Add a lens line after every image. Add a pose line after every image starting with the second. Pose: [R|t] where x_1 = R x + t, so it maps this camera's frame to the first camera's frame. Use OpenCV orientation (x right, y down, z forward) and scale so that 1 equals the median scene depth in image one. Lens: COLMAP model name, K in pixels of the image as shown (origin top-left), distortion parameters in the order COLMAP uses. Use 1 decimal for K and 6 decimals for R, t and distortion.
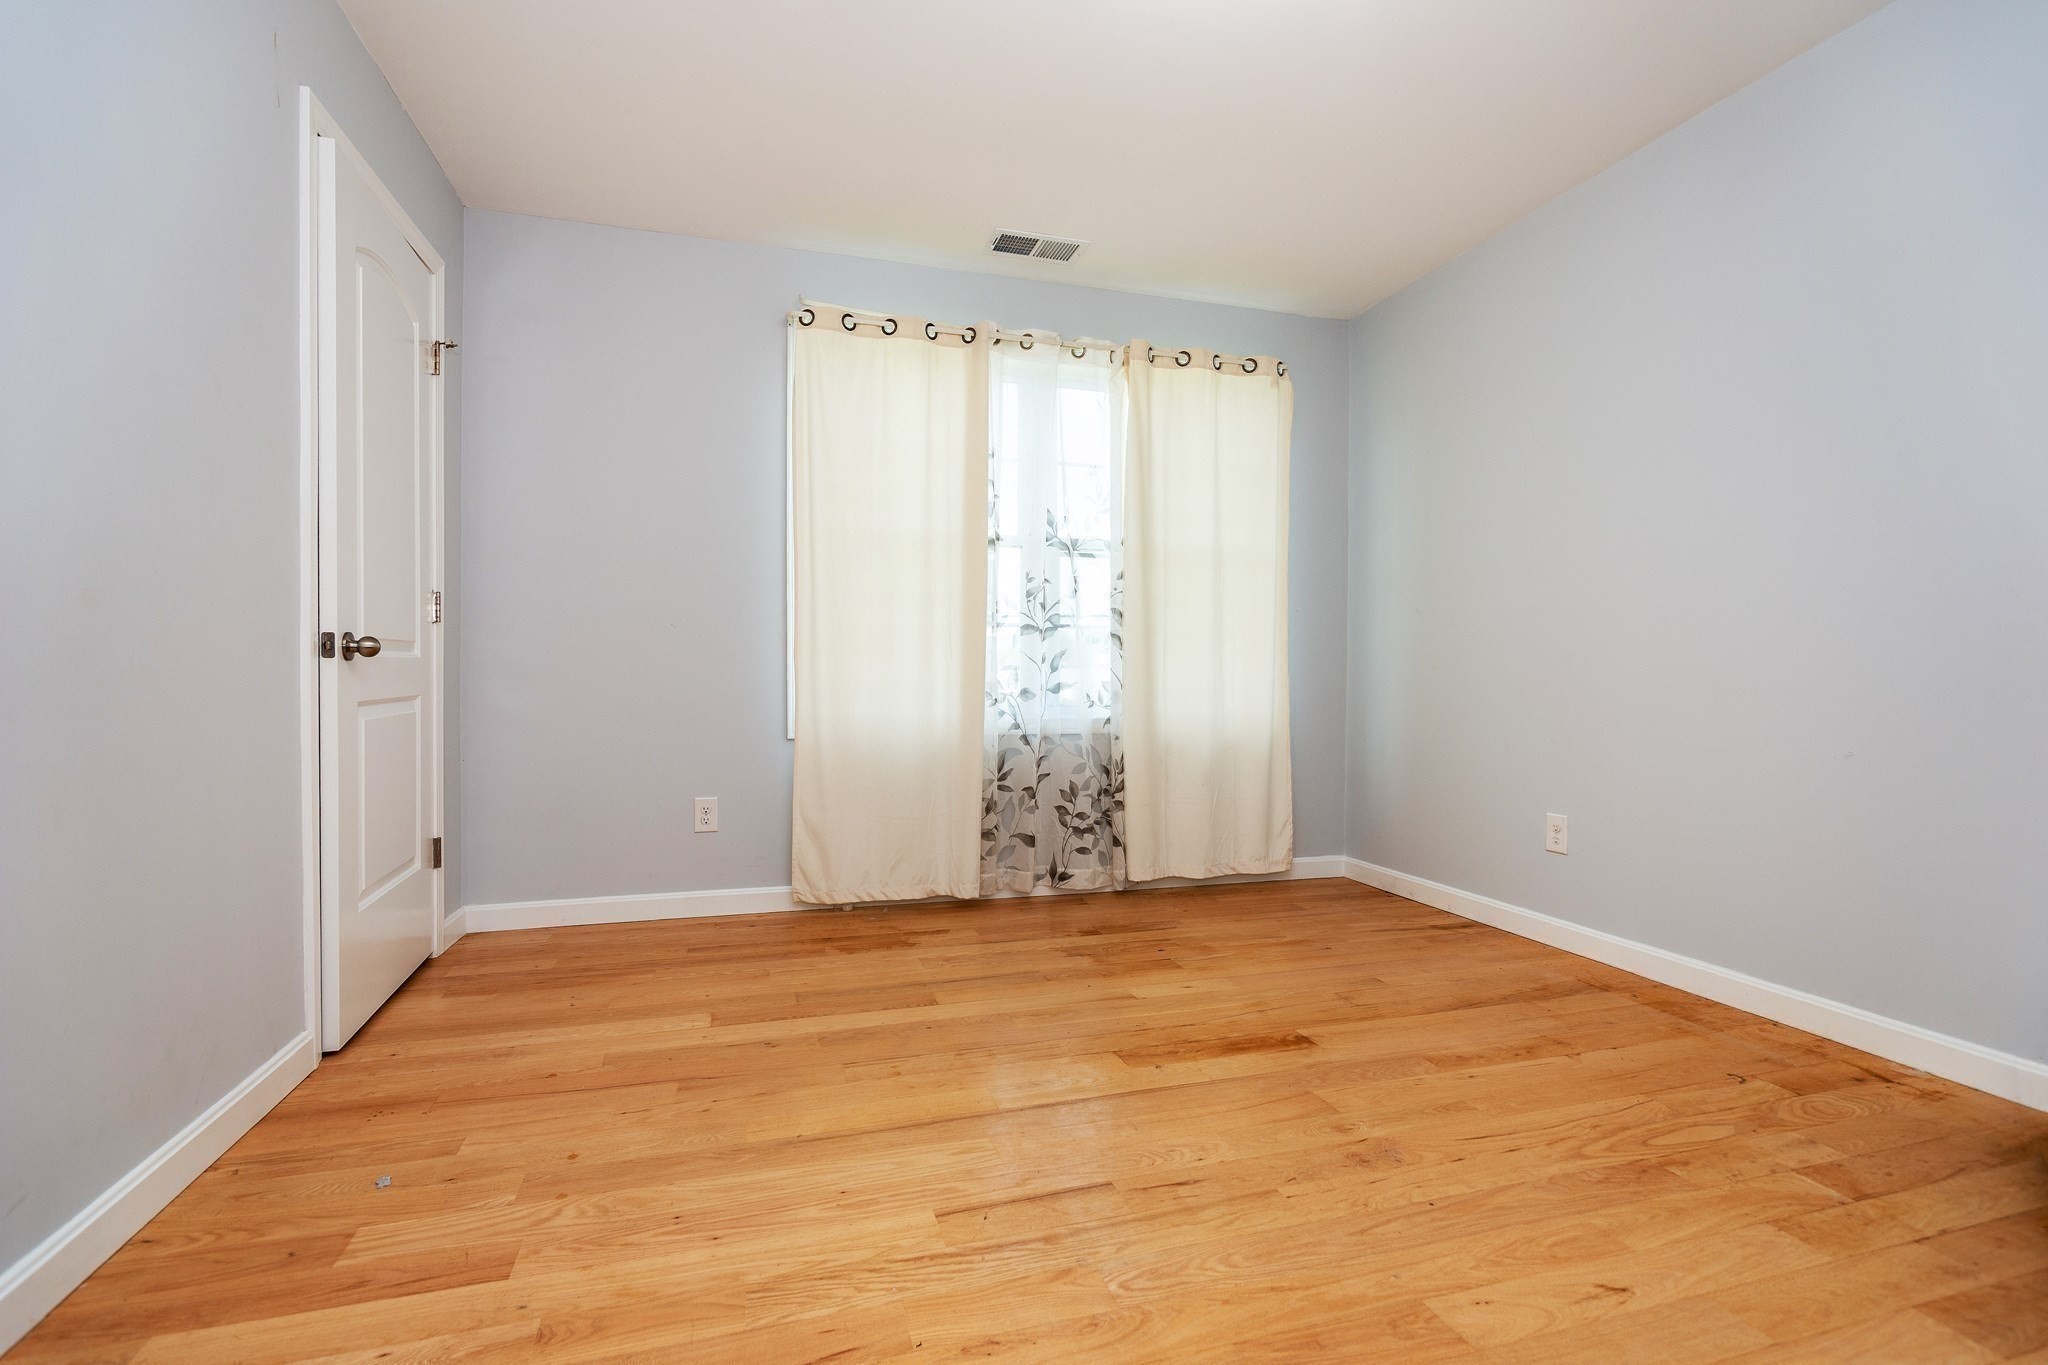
lens RADIAL K [[939.8, 0, 1032.1], [0, 939.8, 669.1], [0, 0, 1]] dist [-0.002495, -0.000626]
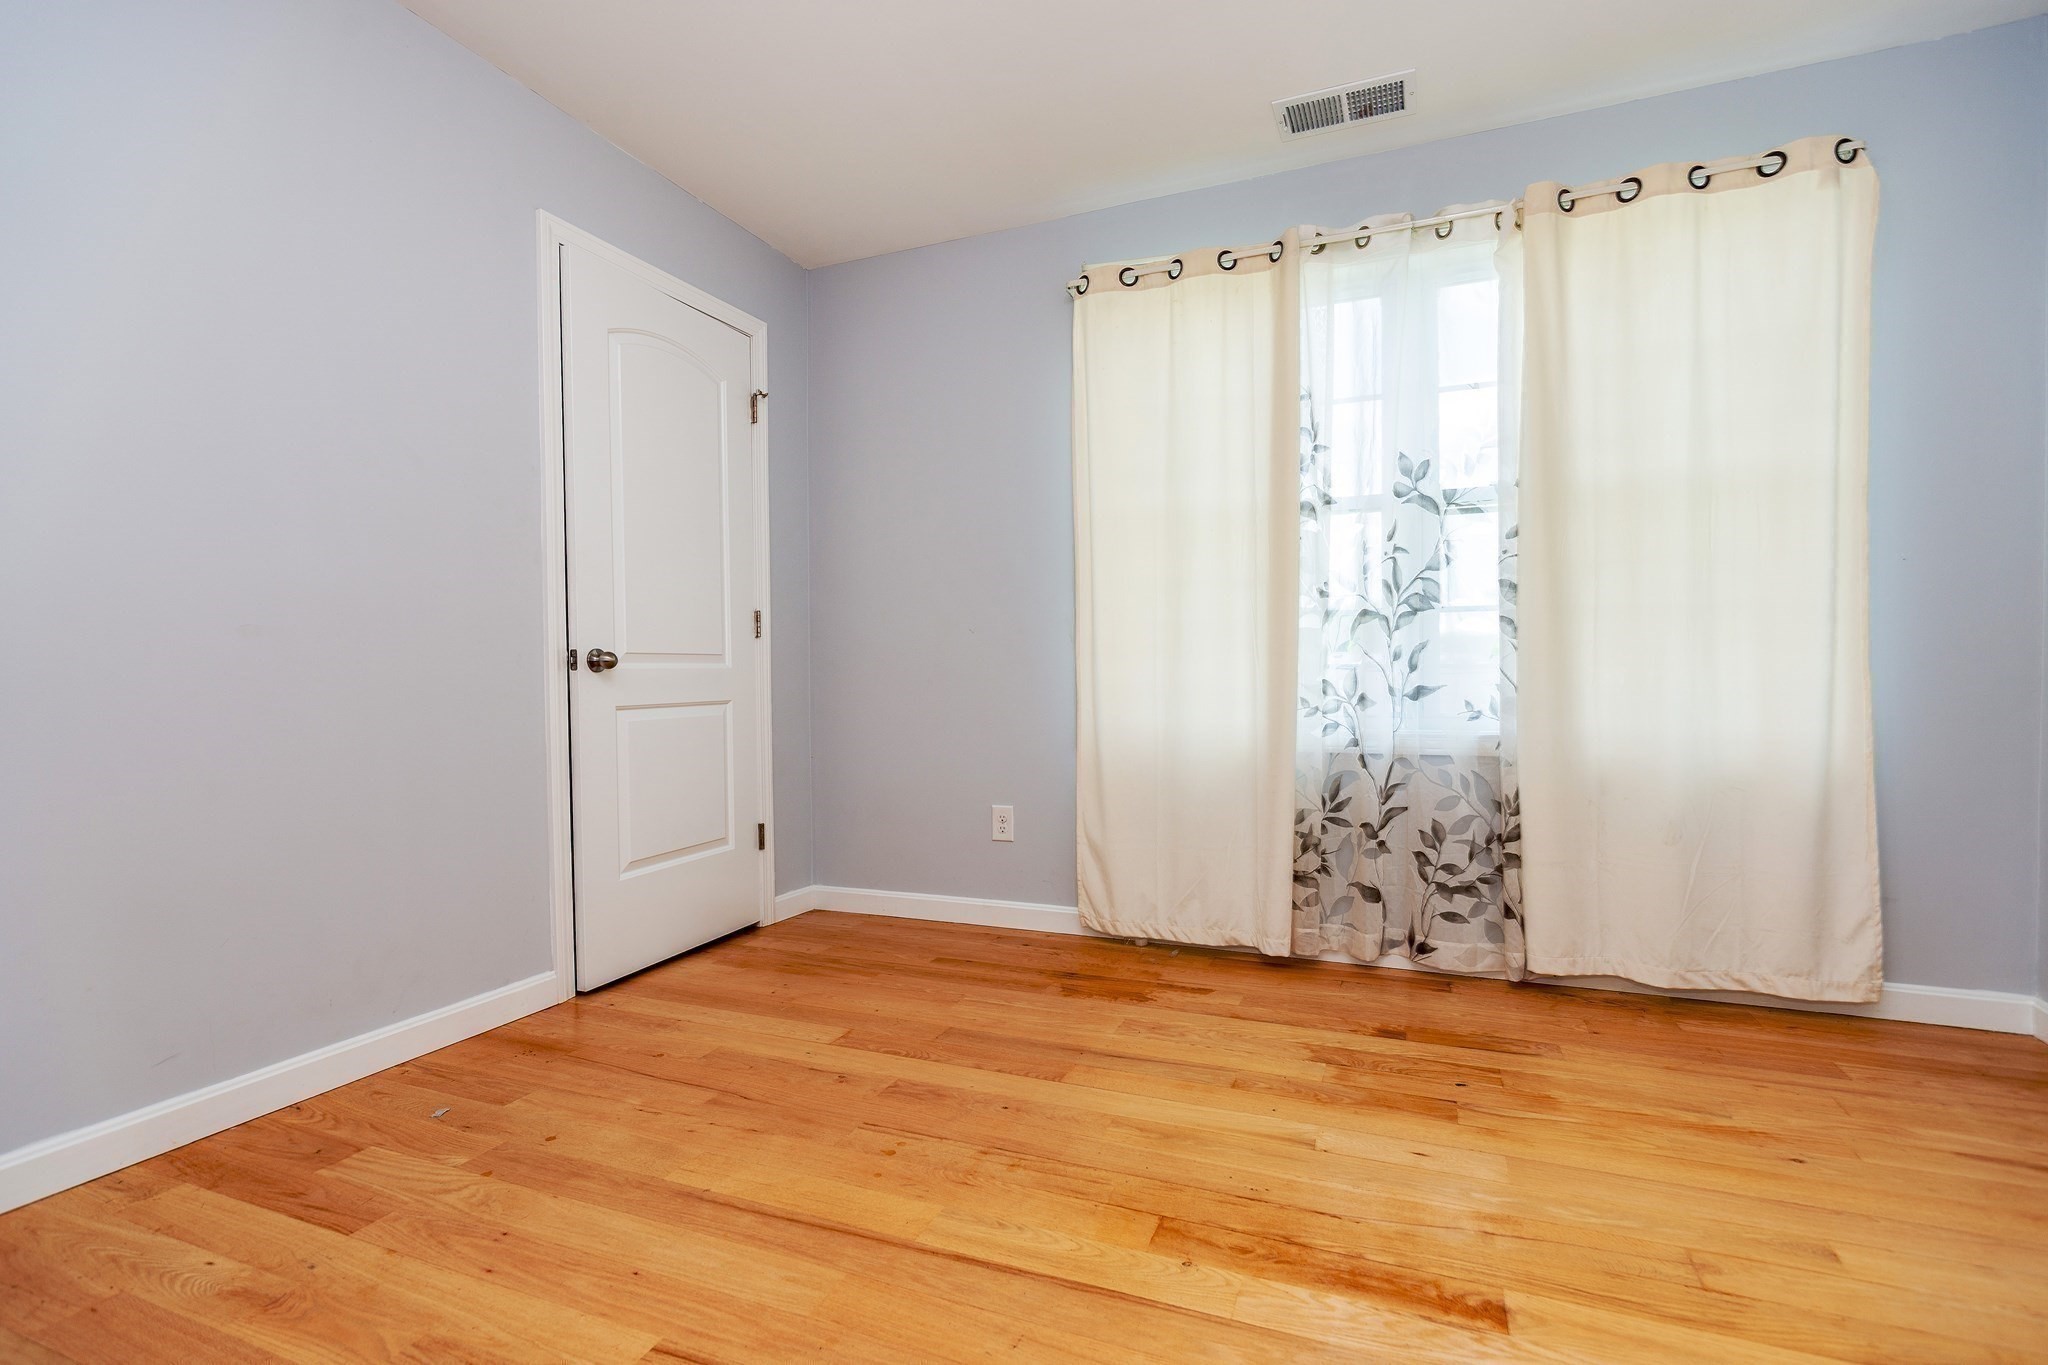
lens RADIAL K [[941.4, 0, 1024.0], [0, 941.4, 682.5], [0, 0, 1]] dist [-0.003270, 0.000904]
pose [[0.770505, -0.007914, -0.637385, 0.270775], [0.014950, 0.999872, 0.005658, 0.003206], [0.637259, -0.013888, 0.770525, 0.239109]]
